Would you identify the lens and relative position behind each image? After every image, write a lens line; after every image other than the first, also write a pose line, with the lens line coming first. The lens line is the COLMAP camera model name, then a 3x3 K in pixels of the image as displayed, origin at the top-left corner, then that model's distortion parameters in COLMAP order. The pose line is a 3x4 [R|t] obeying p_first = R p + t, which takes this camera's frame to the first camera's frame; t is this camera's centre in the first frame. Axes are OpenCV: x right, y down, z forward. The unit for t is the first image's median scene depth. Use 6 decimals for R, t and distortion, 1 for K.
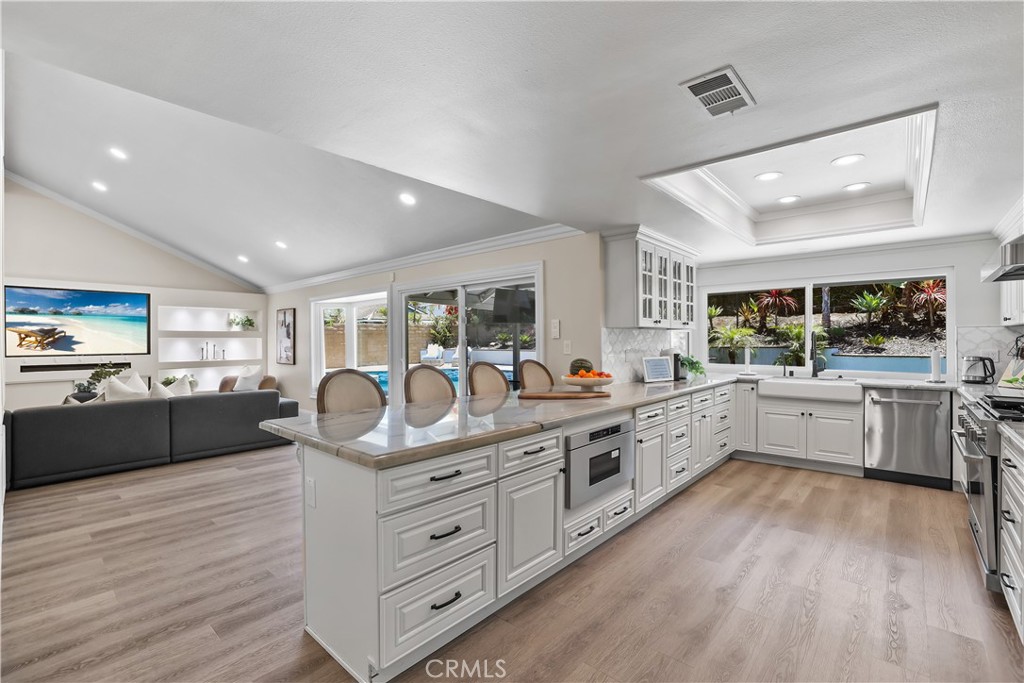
lens RADIAL K [[454.1, 0, 509.6], [0, 454.1, 339.7], [0, 0, 1]] dist [-0.046254, 0.016986]
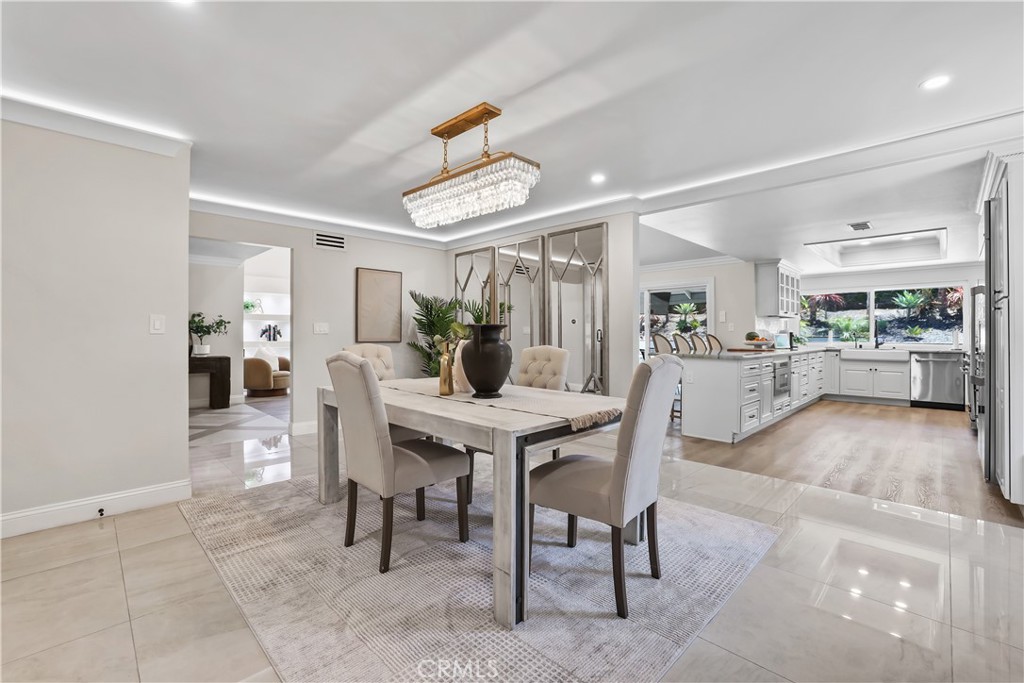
lens RADIAL K [[441.4, 0, 533.2], [0, 441.4, 333.8], [0, 0, 1]] dist [-0.000542, 0.005524]
pose [[0.999829, 0.007796, -0.016795, -0.612038], [-0.007786, 0.999969, 0.000675, 0.046977], [0.016800, -0.000544, 0.999859, -0.711951]]
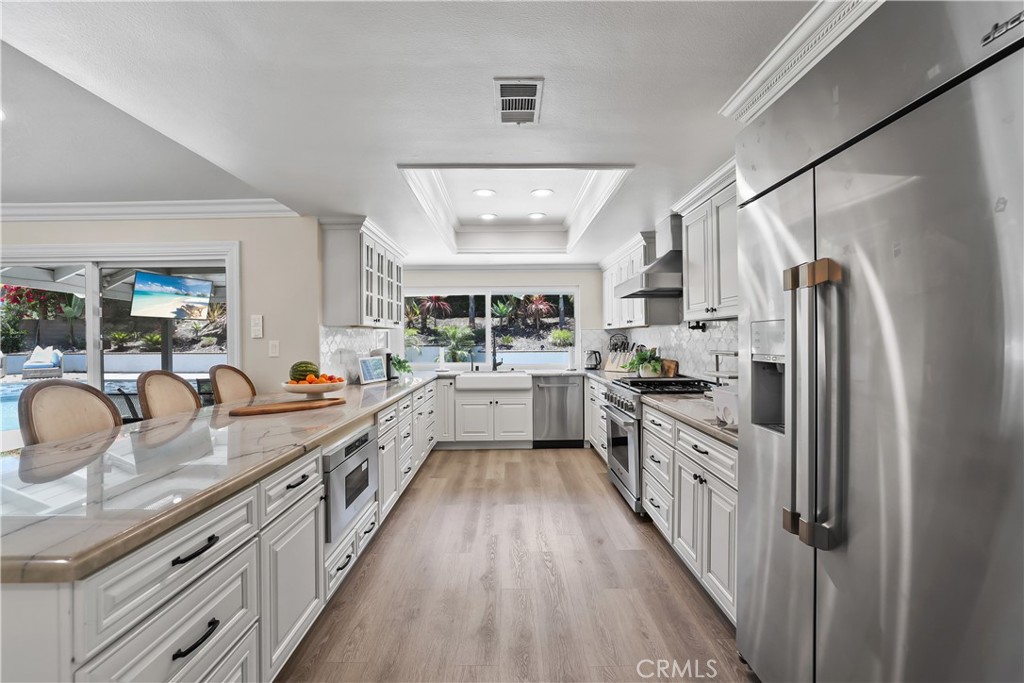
lens RADIAL K [[448.0, 0, 508.9], [0, 448.0, 338.0], [0, 0, 1]] dist [-0.046979, 0.016316]
pose [[0.743450, -0.000063, 0.668792, -0.099167], [0.002066, 0.999995, -0.002202, 0.000279], [-0.668789, 0.003019, 0.743447, 0.103655]]
